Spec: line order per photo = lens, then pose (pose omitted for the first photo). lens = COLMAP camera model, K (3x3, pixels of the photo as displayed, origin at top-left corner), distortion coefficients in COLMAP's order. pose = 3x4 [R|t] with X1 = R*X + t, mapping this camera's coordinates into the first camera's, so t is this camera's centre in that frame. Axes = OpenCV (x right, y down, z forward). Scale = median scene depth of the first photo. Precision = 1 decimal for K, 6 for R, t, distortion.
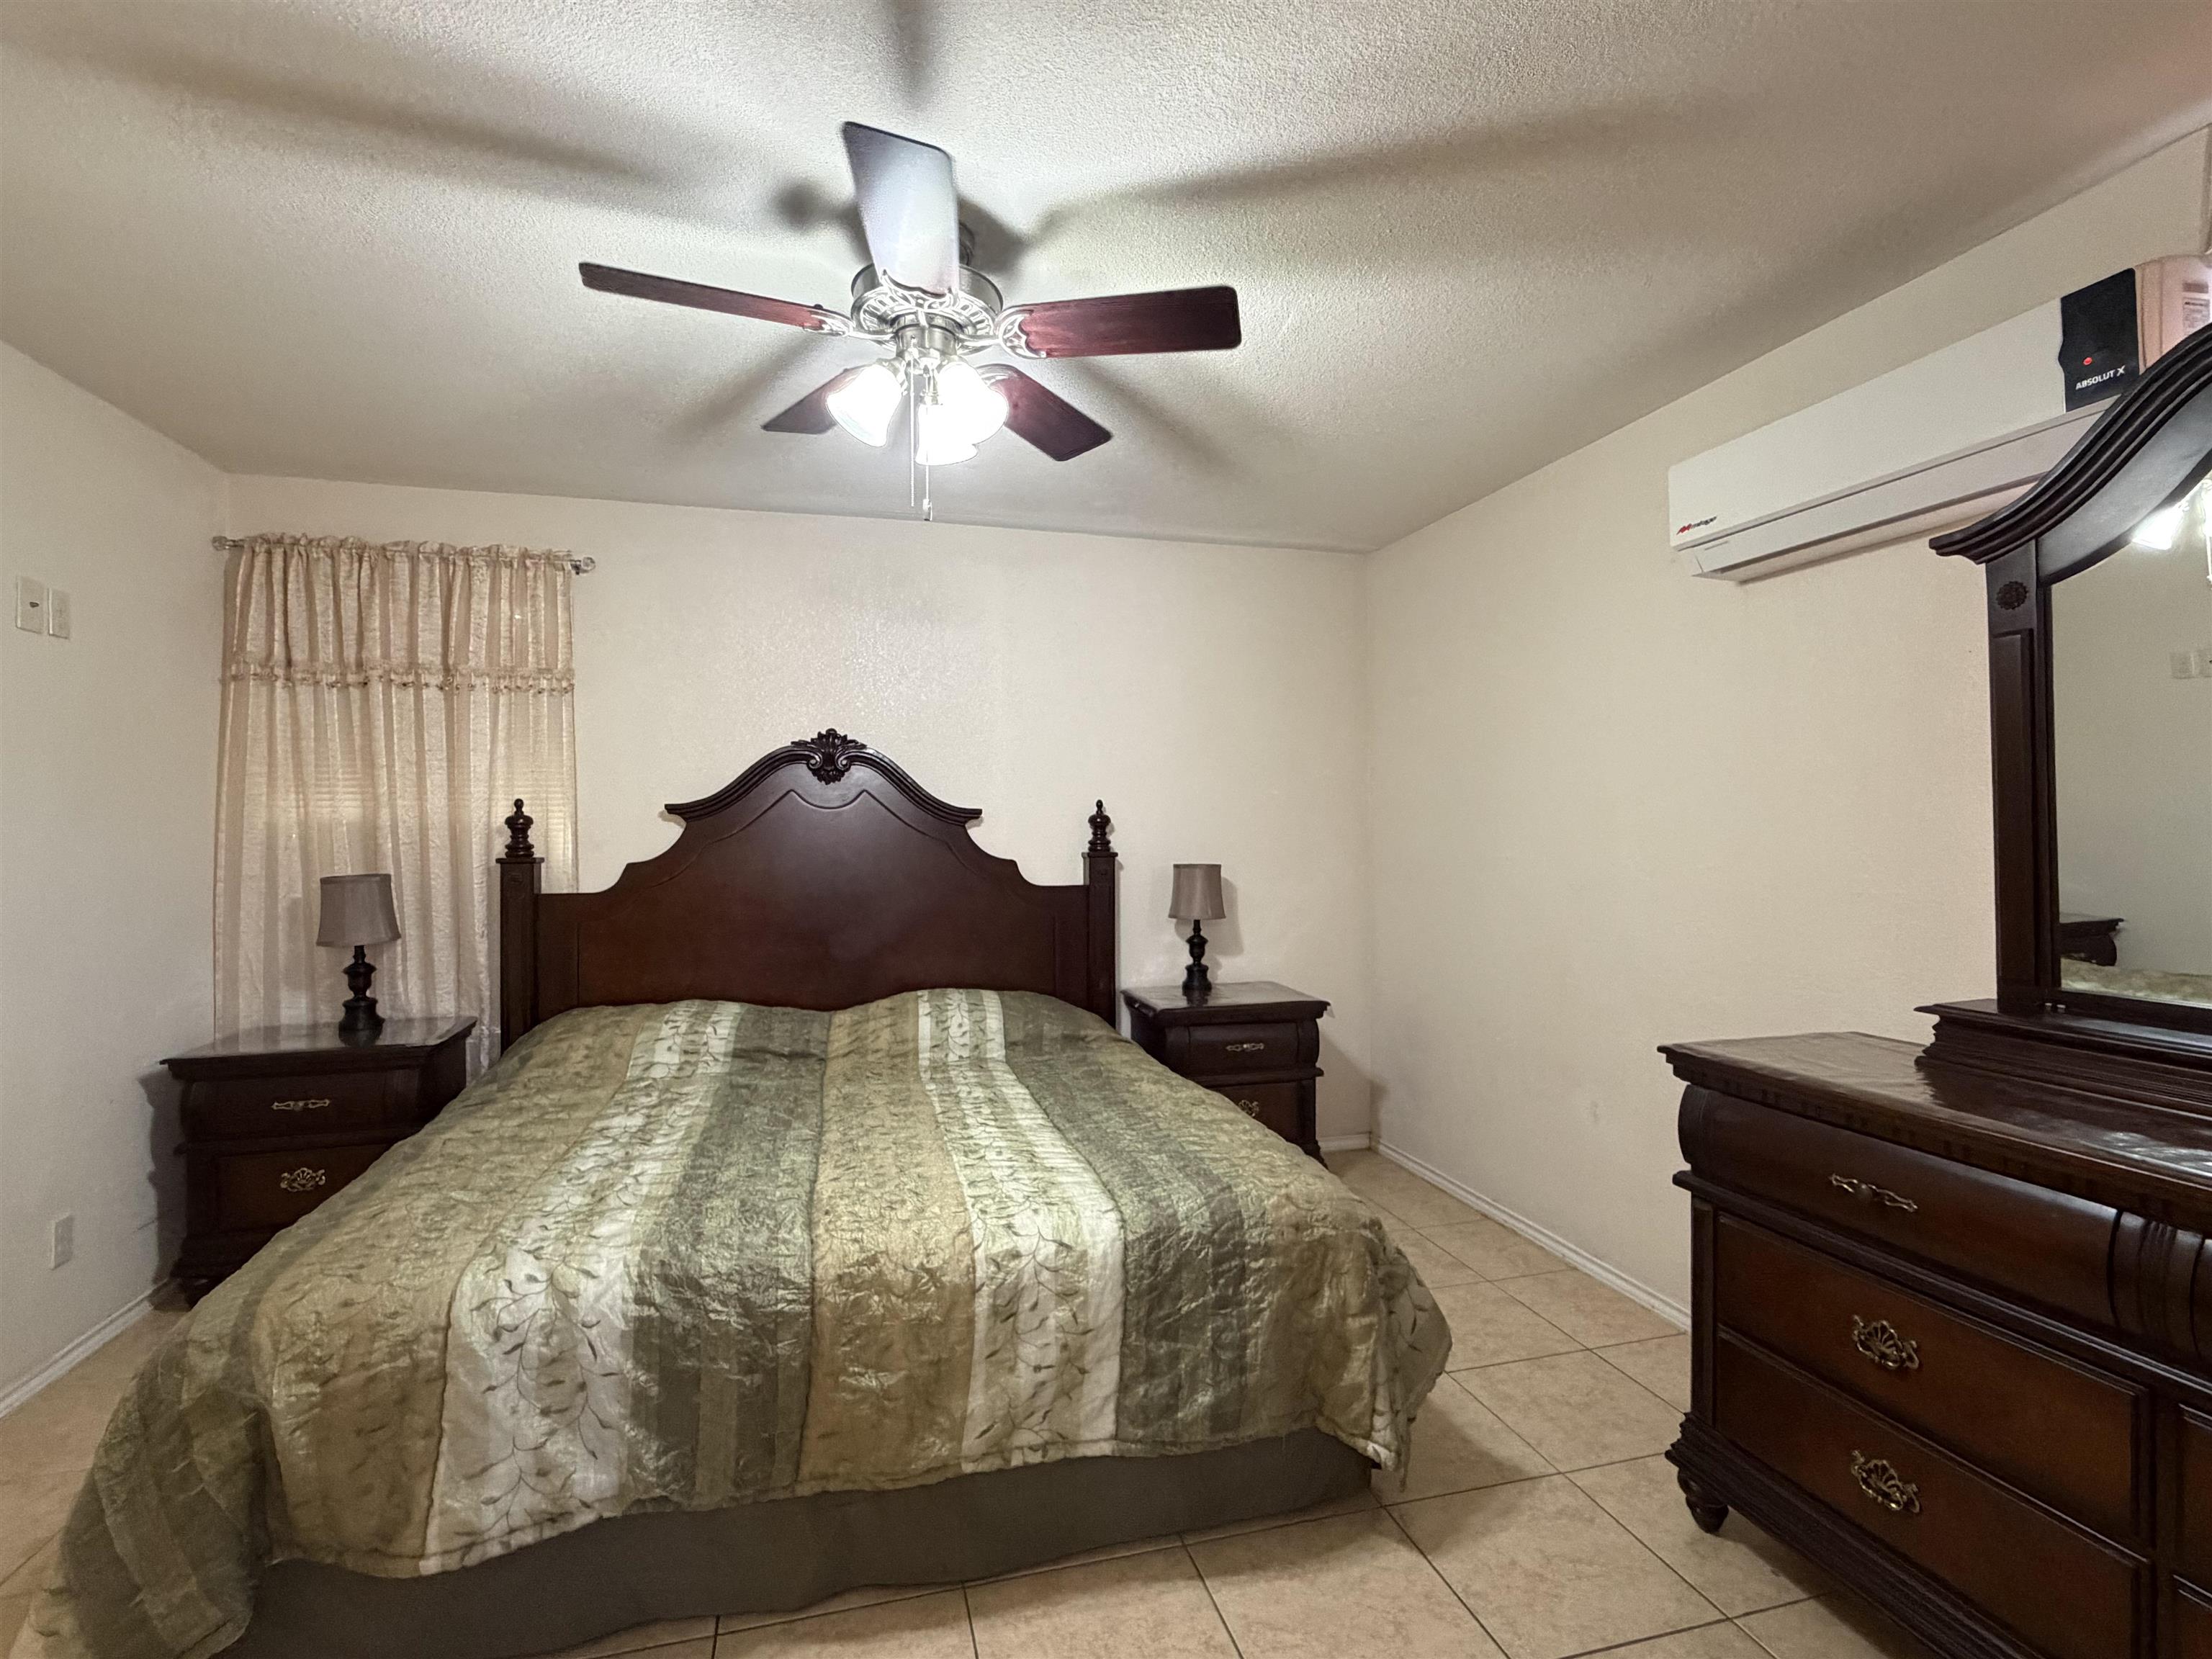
lens RADIAL K [[1030.5, 0, 1105.2], [0, 1030.5, 826.7], [0, 0, 1]] dist [0.003288, -0.001218]
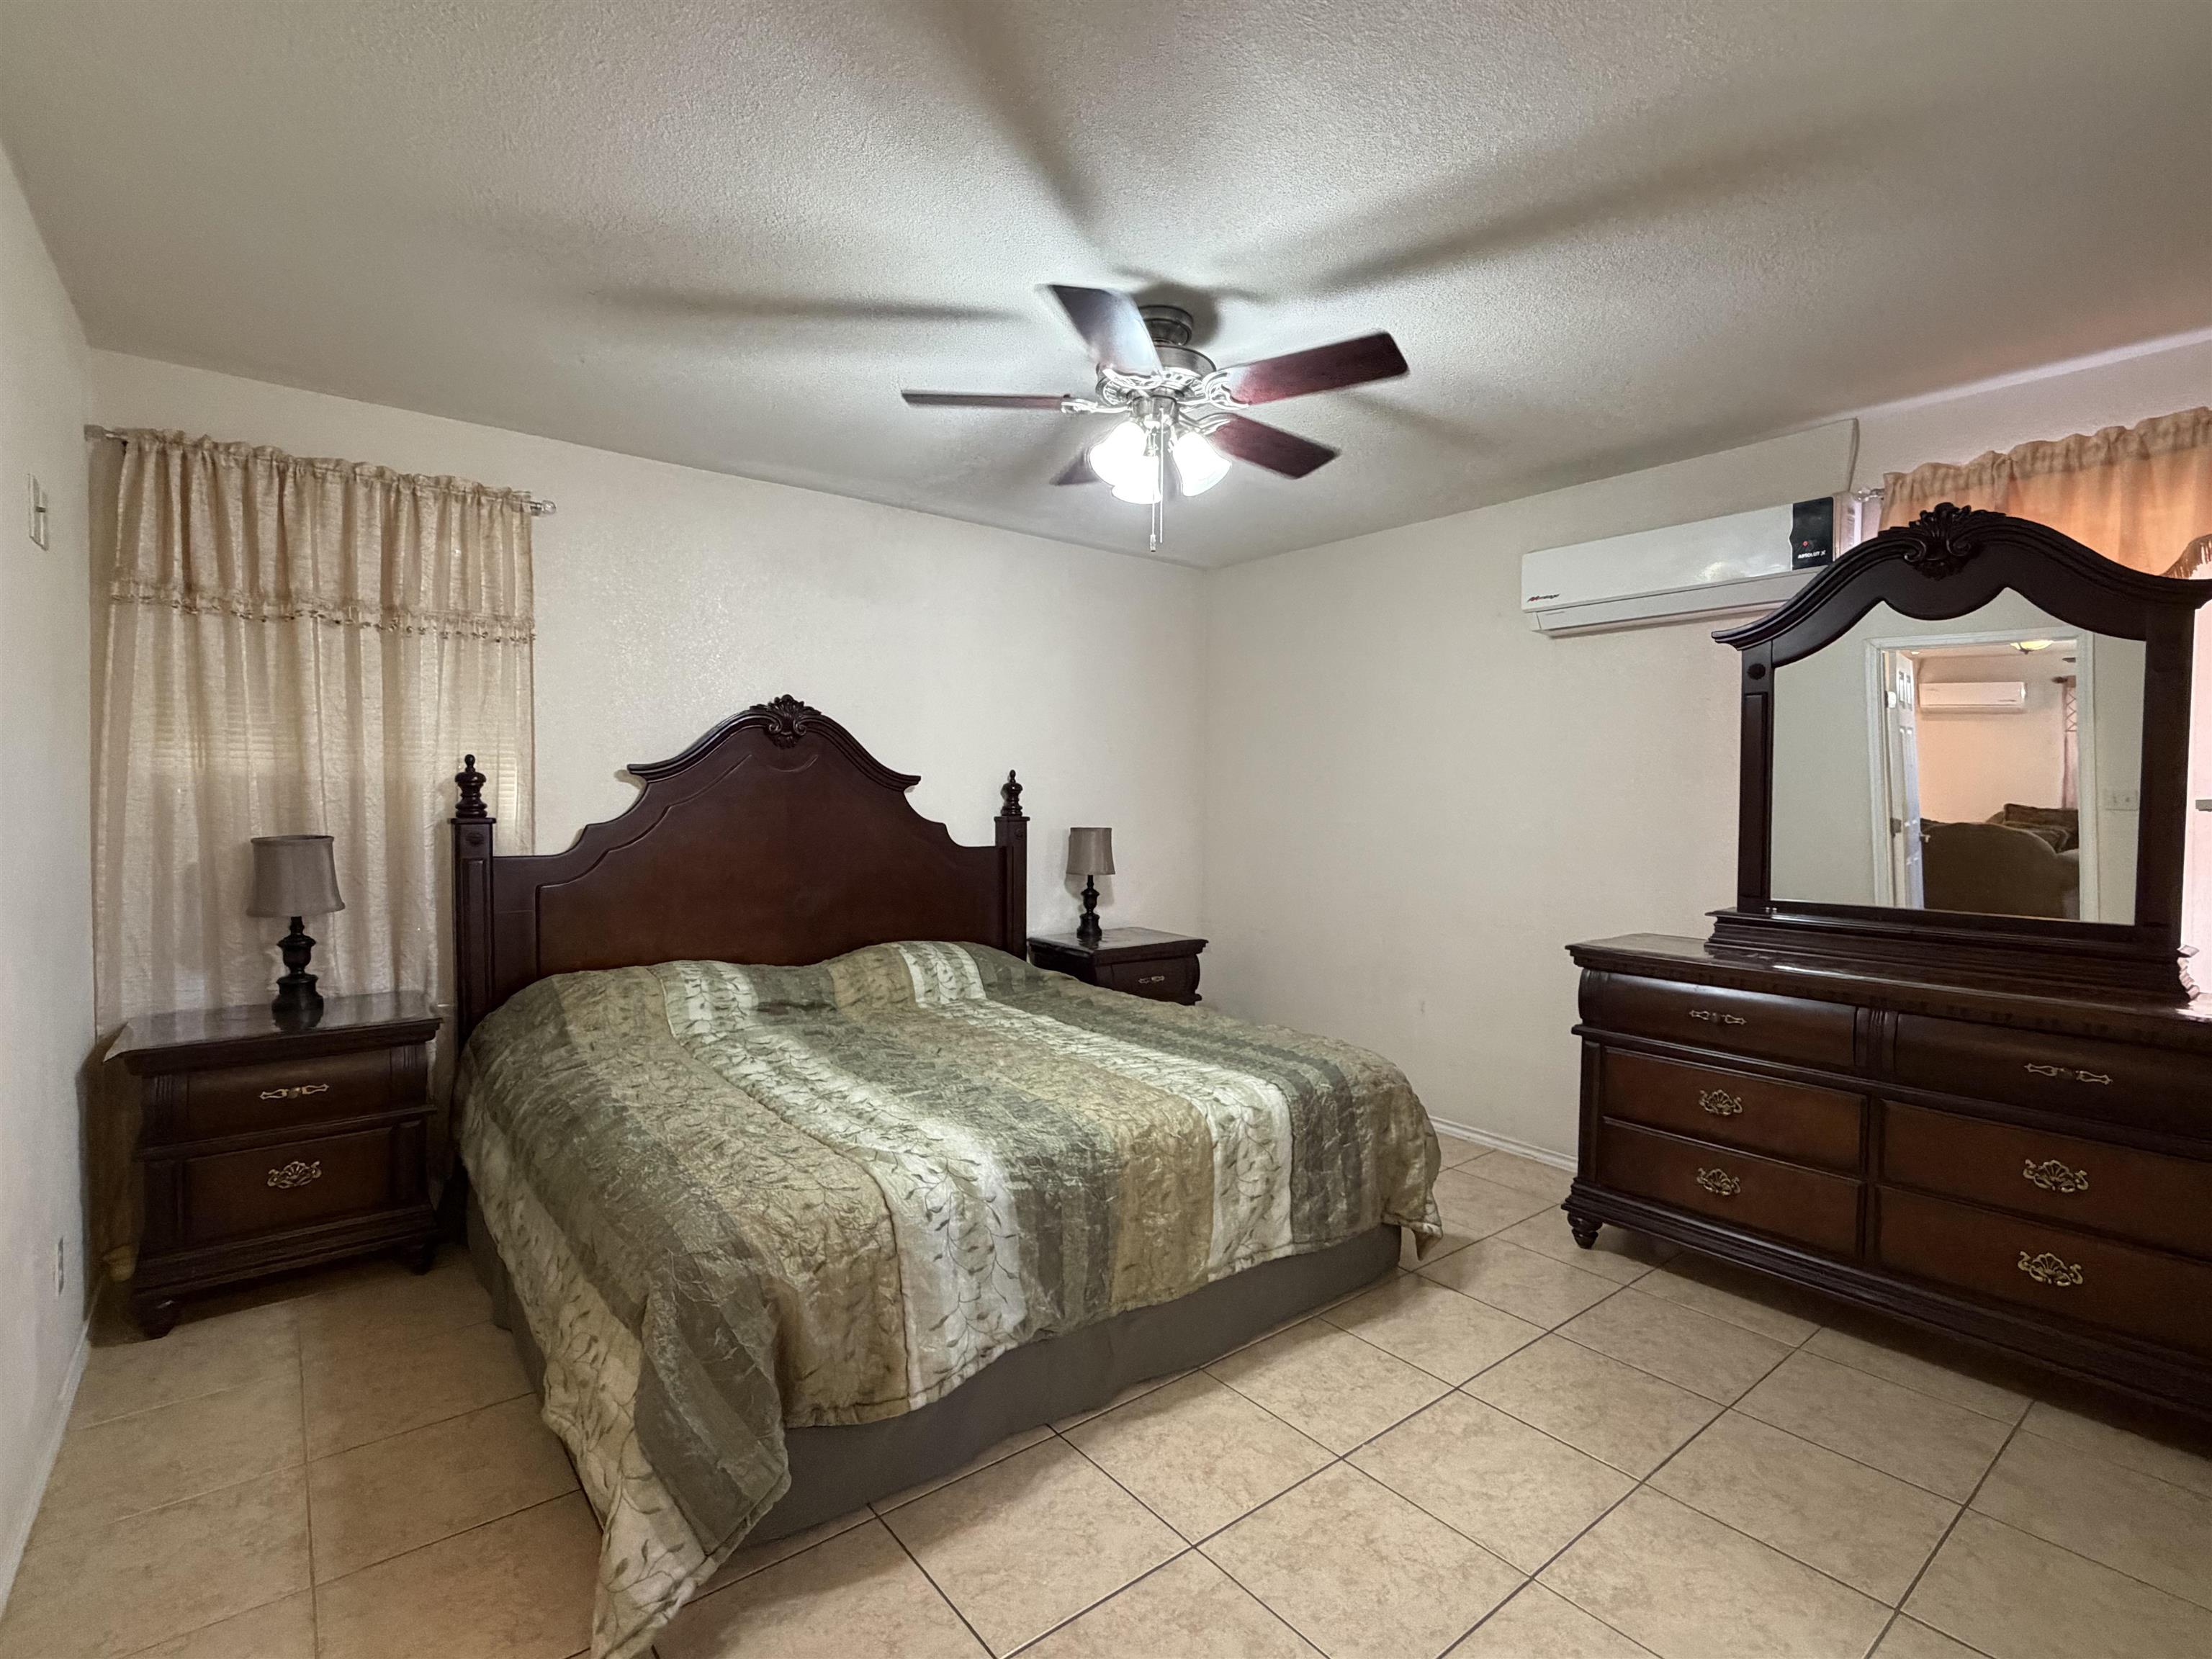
lens RADIAL K [[1030.5, 0, 1096.8], [0, 1030.5, 825.4], [0, 0, 1]] dist [0.003288, -0.001218]
pose [[0.918616, 0.003996, 0.395130, -0.457950], [-0.016926, 0.999429, 0.029242, -0.000029], [-0.394788, -0.033550, 0.918160, -0.084314]]
